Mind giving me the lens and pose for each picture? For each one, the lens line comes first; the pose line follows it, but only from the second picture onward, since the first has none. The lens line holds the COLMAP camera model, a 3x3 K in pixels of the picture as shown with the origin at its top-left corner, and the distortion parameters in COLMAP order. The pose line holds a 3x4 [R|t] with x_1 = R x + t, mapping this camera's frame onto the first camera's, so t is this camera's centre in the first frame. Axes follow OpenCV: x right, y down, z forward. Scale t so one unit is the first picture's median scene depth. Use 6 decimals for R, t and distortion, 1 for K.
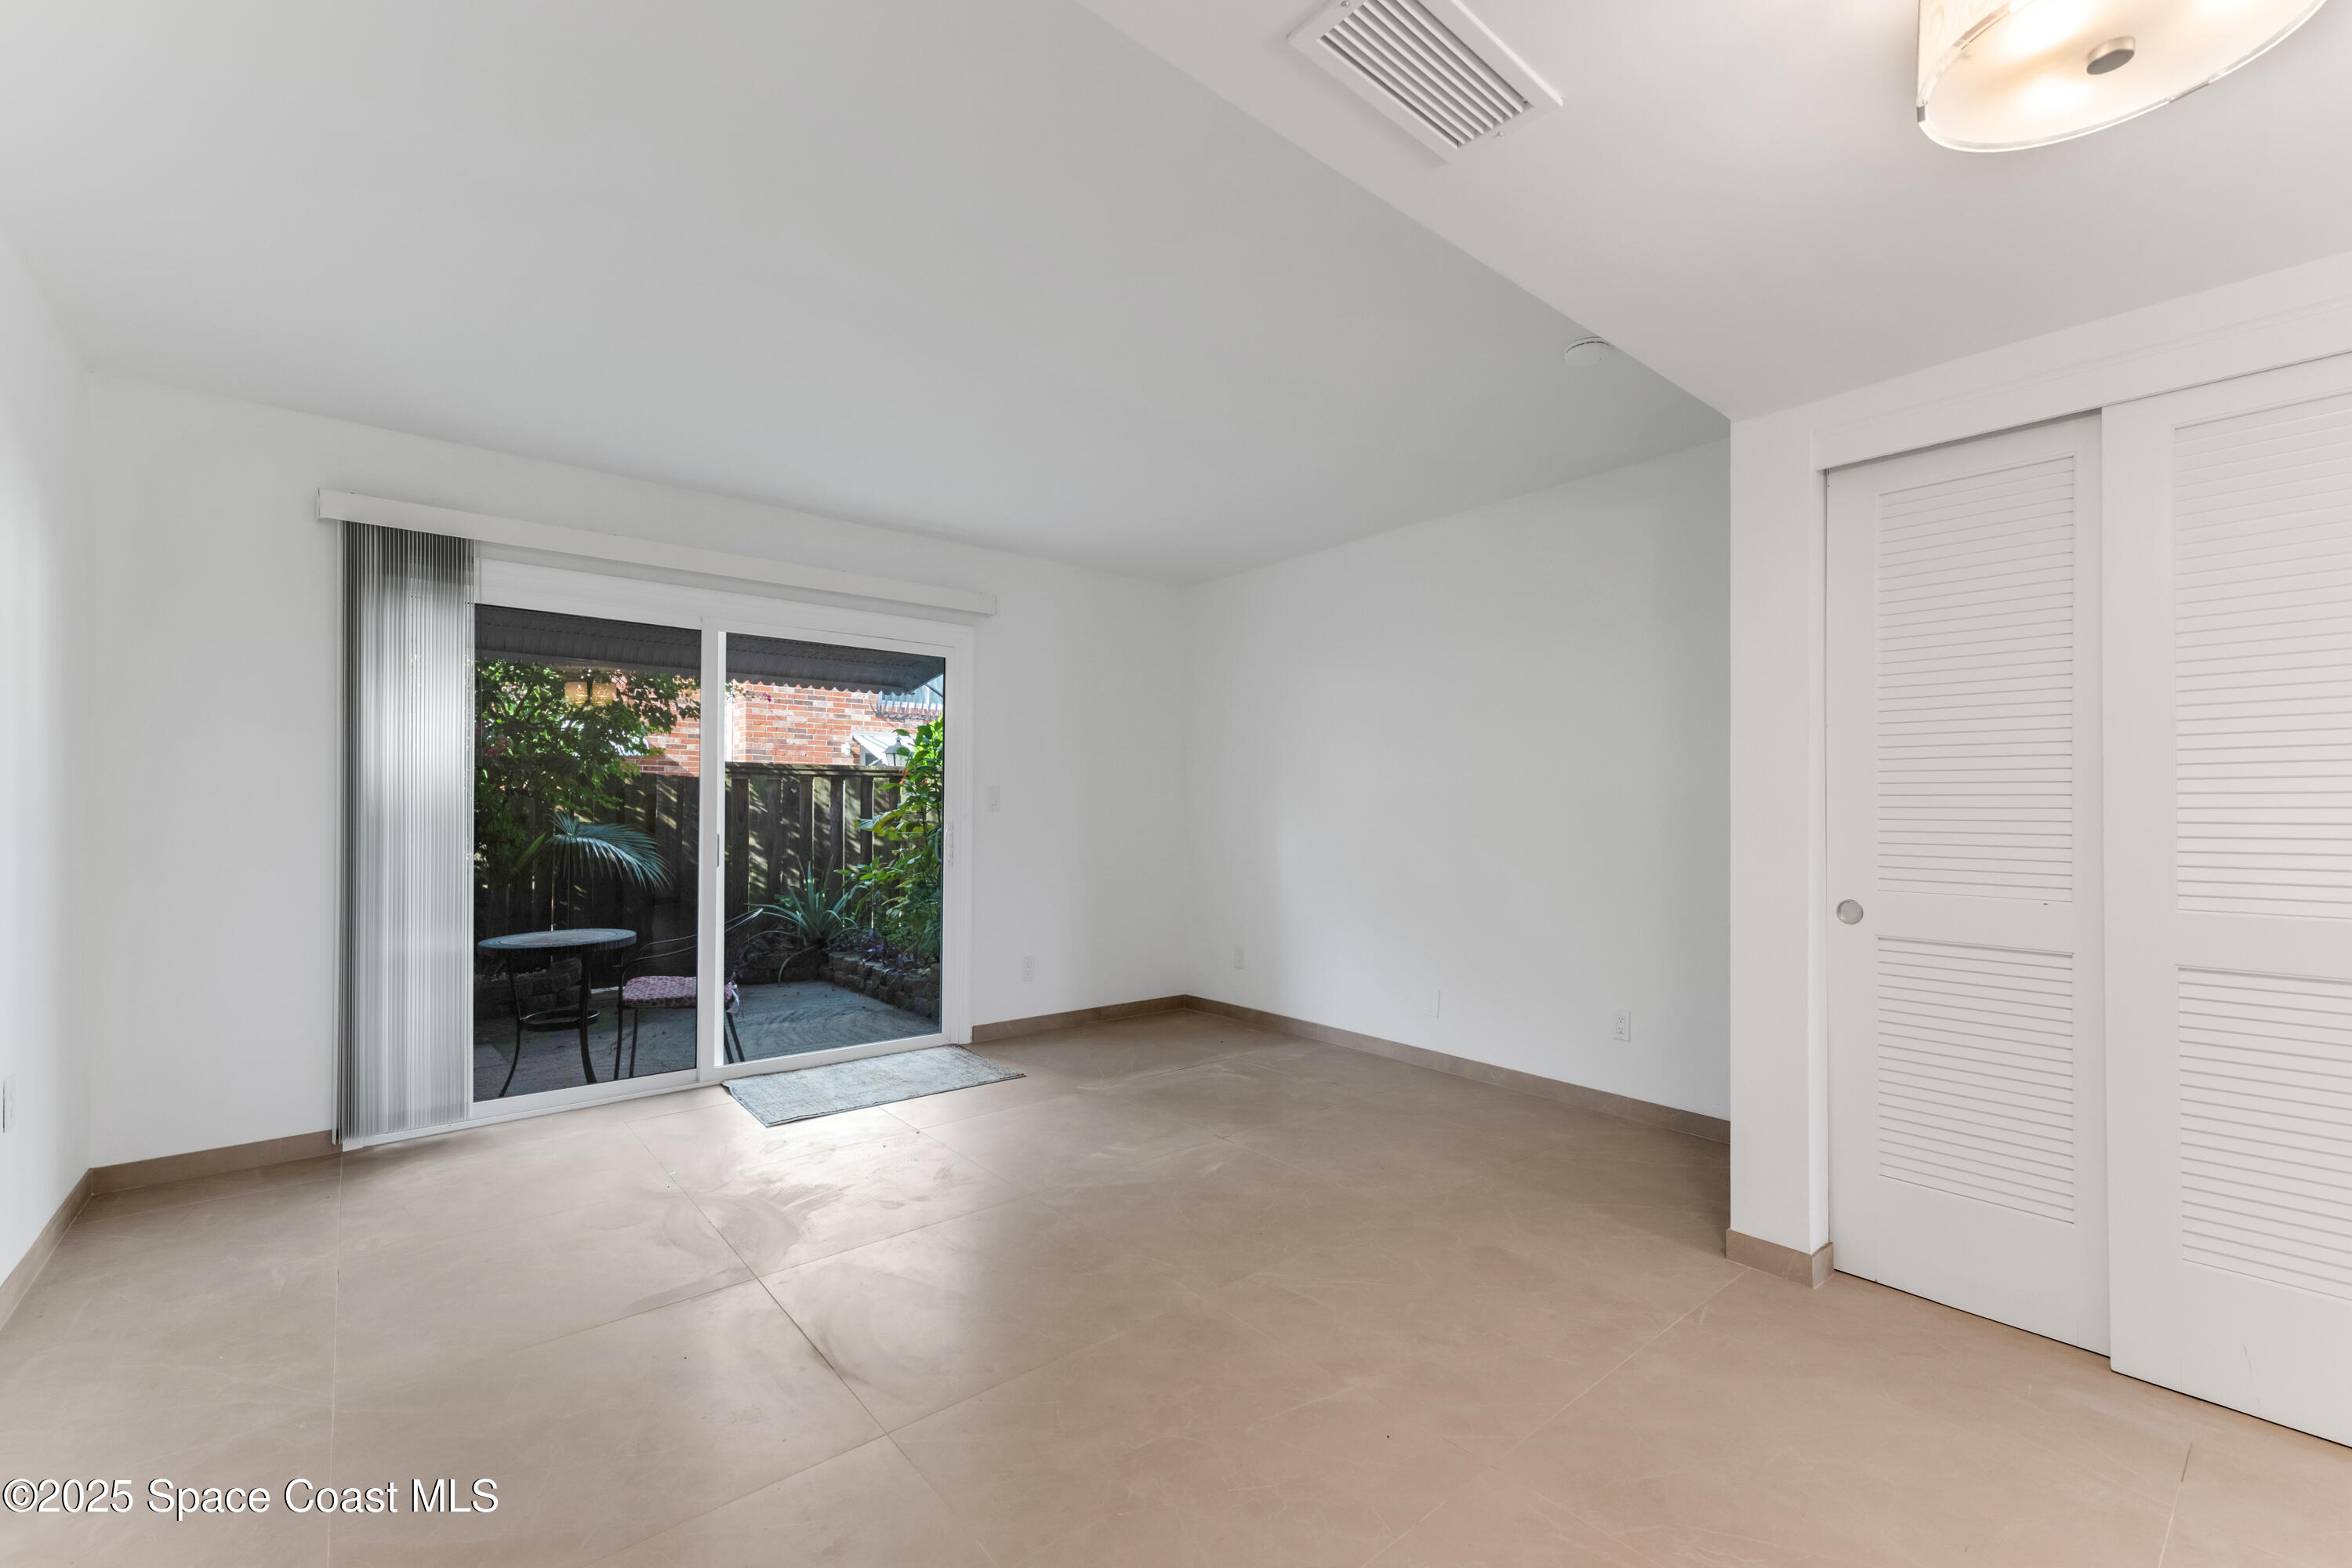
lens RADIAL K [[967.7, 0, 1165.8], [0, 967.7, 777.1], [0, 0, 1]] dist [0.017091, -0.000049]
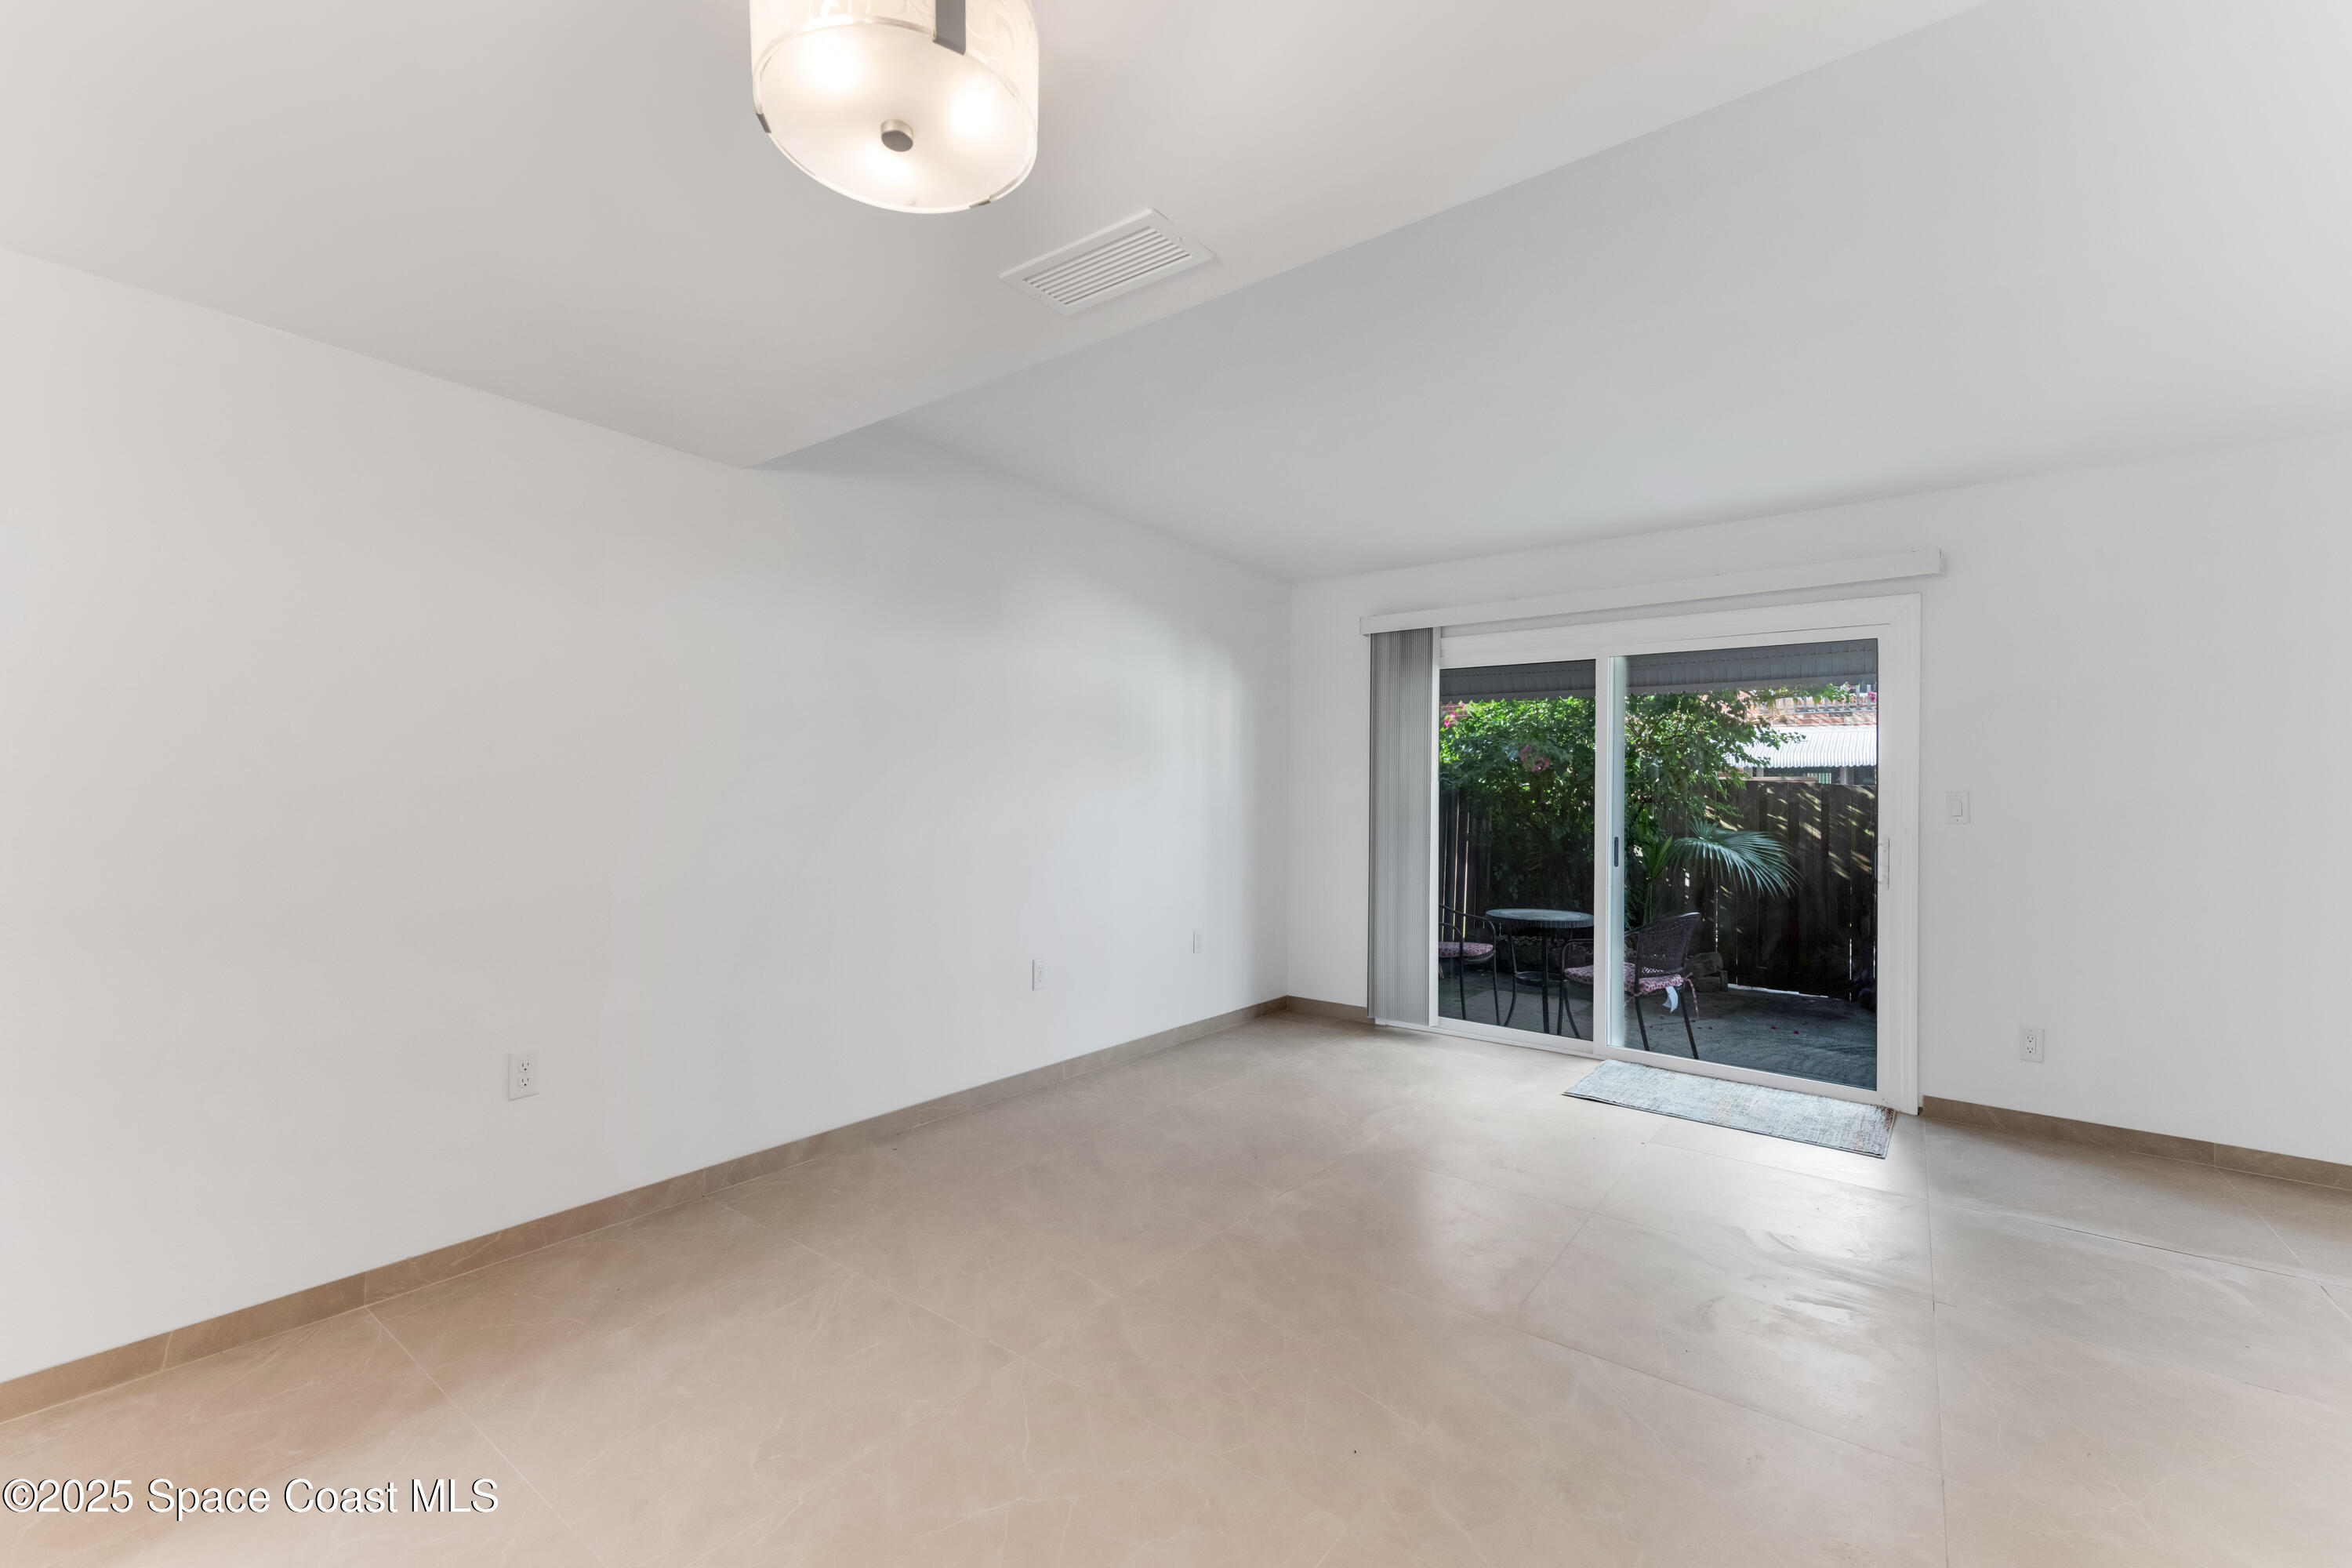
lens RADIAL K [[931.5, 0, 1167.8], [0, 931.5, 749.7], [0, 0, 1]] dist [0.001706, -0.000010]
pose [[0.239350, -0.049370, -0.969677, 0.469544], [0.009563, 0.998778, -0.048491, 0.004717], [0.970886, 0.002334, 0.239530, 0.244359]]
